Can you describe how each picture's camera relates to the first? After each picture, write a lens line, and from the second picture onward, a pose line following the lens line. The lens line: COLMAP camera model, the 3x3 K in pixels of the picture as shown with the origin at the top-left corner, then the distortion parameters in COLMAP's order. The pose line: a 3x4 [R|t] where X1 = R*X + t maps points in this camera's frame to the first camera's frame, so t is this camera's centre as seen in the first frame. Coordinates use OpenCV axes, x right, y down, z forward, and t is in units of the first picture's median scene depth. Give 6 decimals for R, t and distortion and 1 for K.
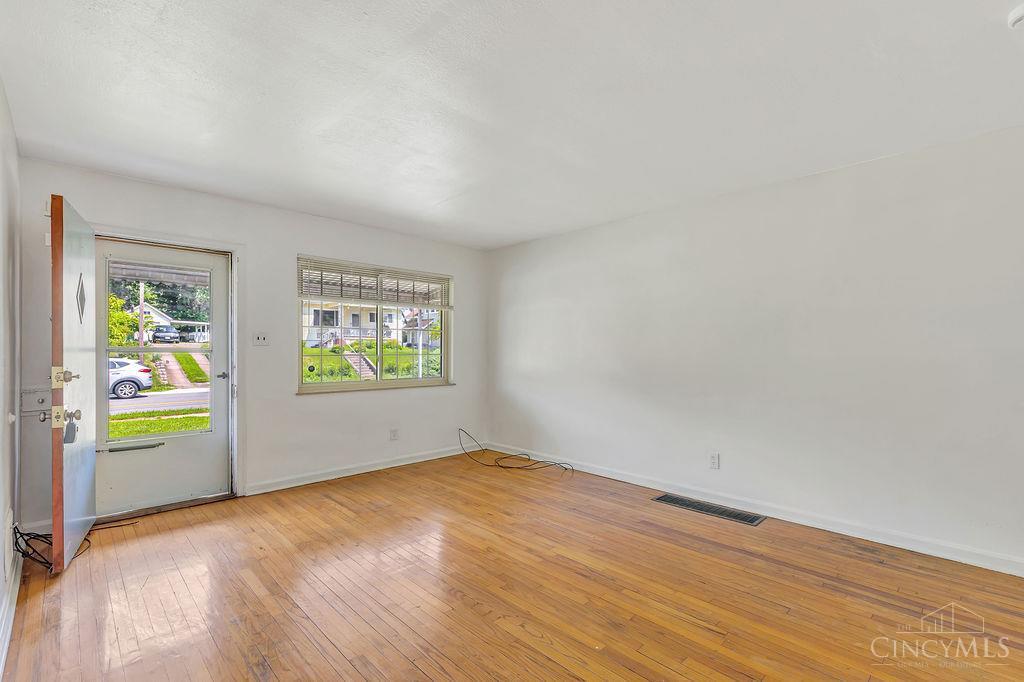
lens RADIAL K [[460.2, 0, 513.6], [0, 460.2, 348.6], [0, 0, 1]] dist [0.005010, -0.001471]
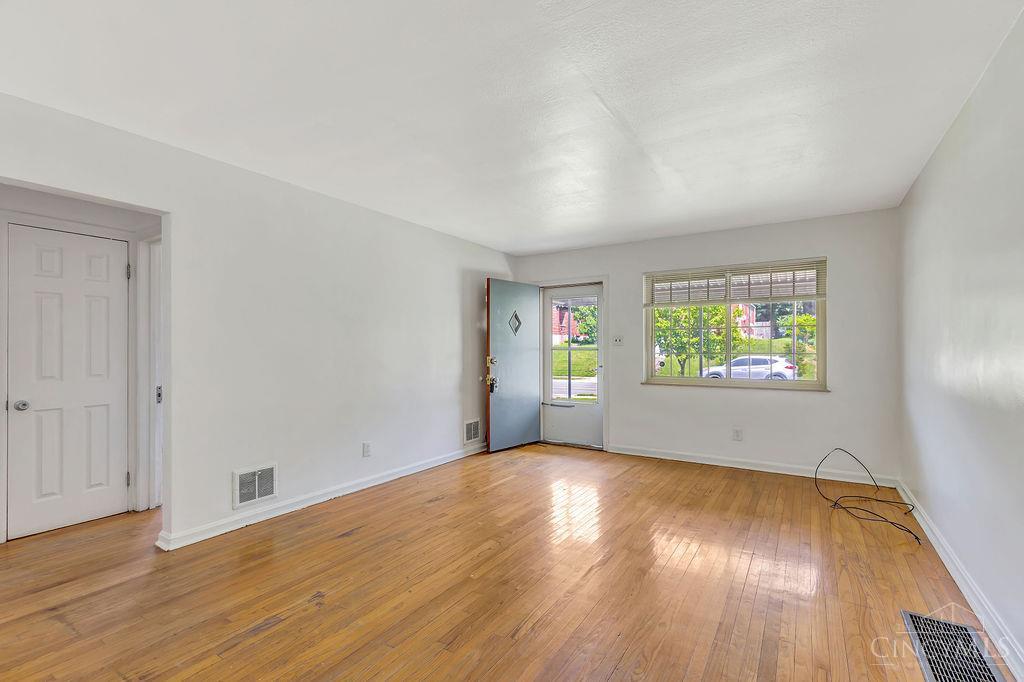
lens RADIAL K [[460.2, 0, 507.0], [0, 460.2, 344.1], [0, 0, 1]] dist [0.005010, -0.001471]
pose [[0.222537, -0.010387, -0.974869, 0.782453], [0.002321, 0.999946, -0.010124, 0.002668], [0.974922, -0.000009, 0.222549, 0.406522]]
